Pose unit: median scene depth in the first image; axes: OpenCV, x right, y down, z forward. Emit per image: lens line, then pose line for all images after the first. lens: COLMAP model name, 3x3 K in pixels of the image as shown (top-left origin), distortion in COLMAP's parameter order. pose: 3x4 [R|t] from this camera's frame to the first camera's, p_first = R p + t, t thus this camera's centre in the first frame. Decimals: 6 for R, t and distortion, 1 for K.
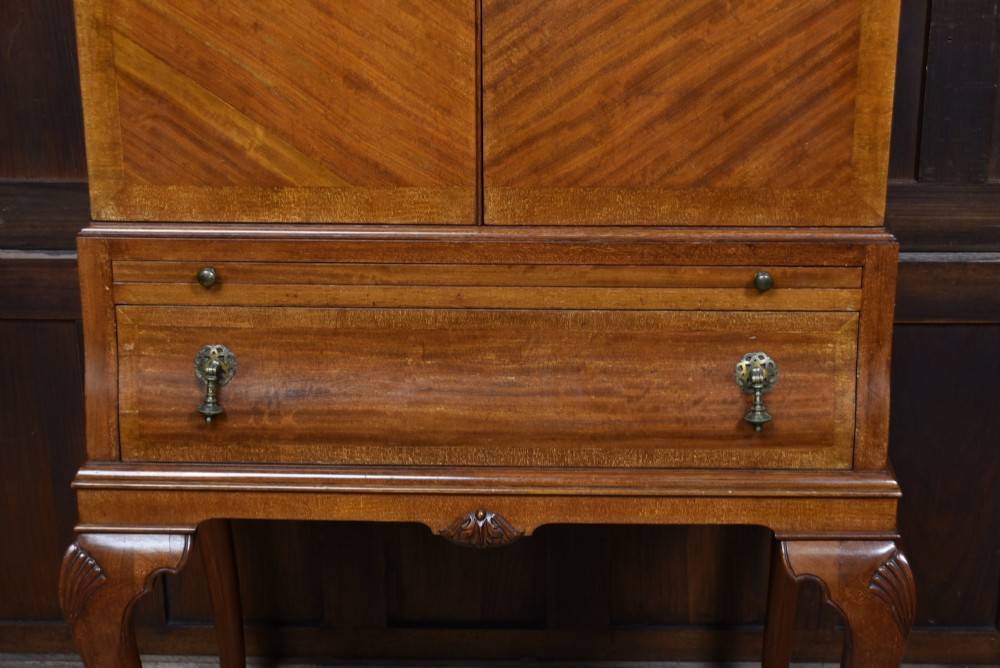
lens RADIAL K [[1929.9, 0, 495.7], [0, 1929.9, 367.4], [0, 0, 1]] dist [-0.018786, 0.000000]
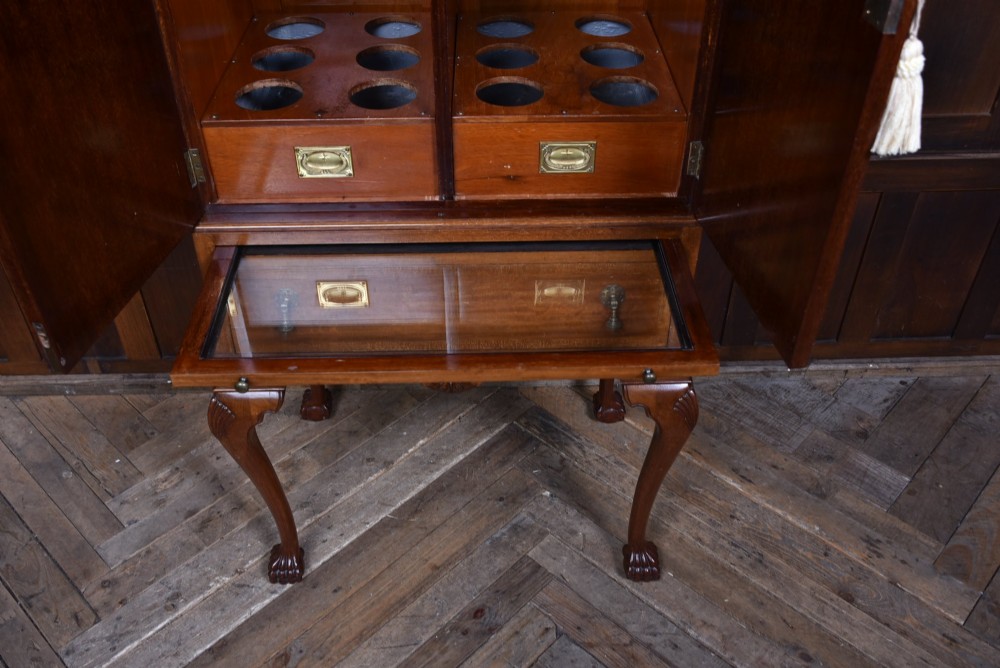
lens RADIAL K [[886.3, 0, 496.7], [0, 886.3, 343.5], [0, 0, 1]] dist [-0.045183, 0.015165]
pose [[0.998216, -0.035848, 0.047752, -0.003868], [0.019626, 0.952273, 0.304616, -0.193917], [-0.056393, -0.303135, 0.951278, 0.260676]]
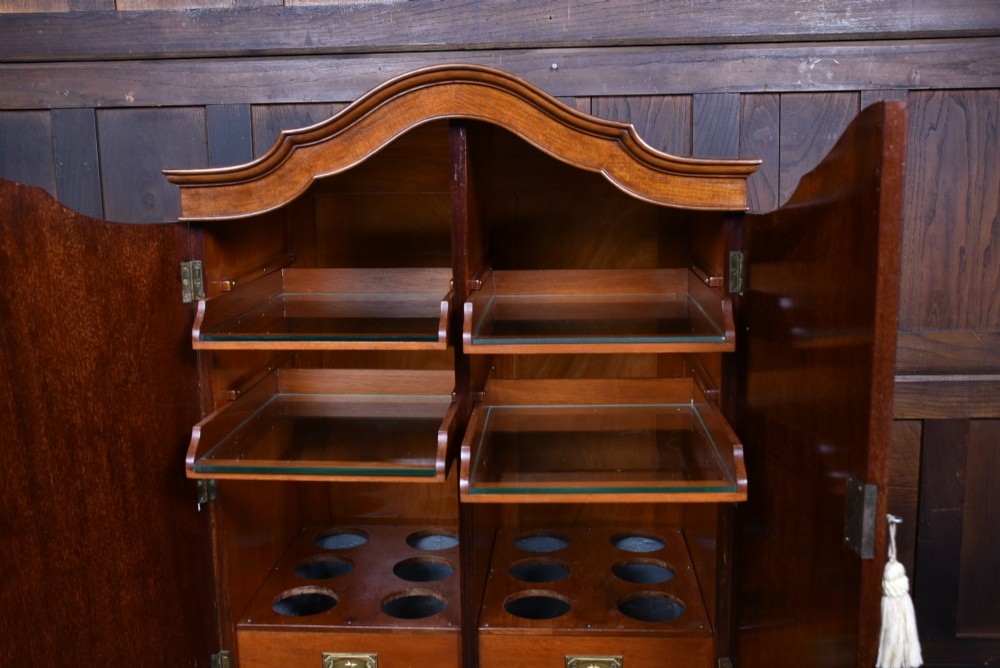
lens RADIAL K [[1014.3, 0, 500.3], [0, 1014.3, 348.9], [0, 0, 1]] dist [-0.035142, 0.000000]
pose [[0.999706, -0.005252, -0.023676, 0.038245], [0.000125, 0.977369, -0.211539, -0.199598], [0.024251, 0.211474, 0.977083, 0.142368]]
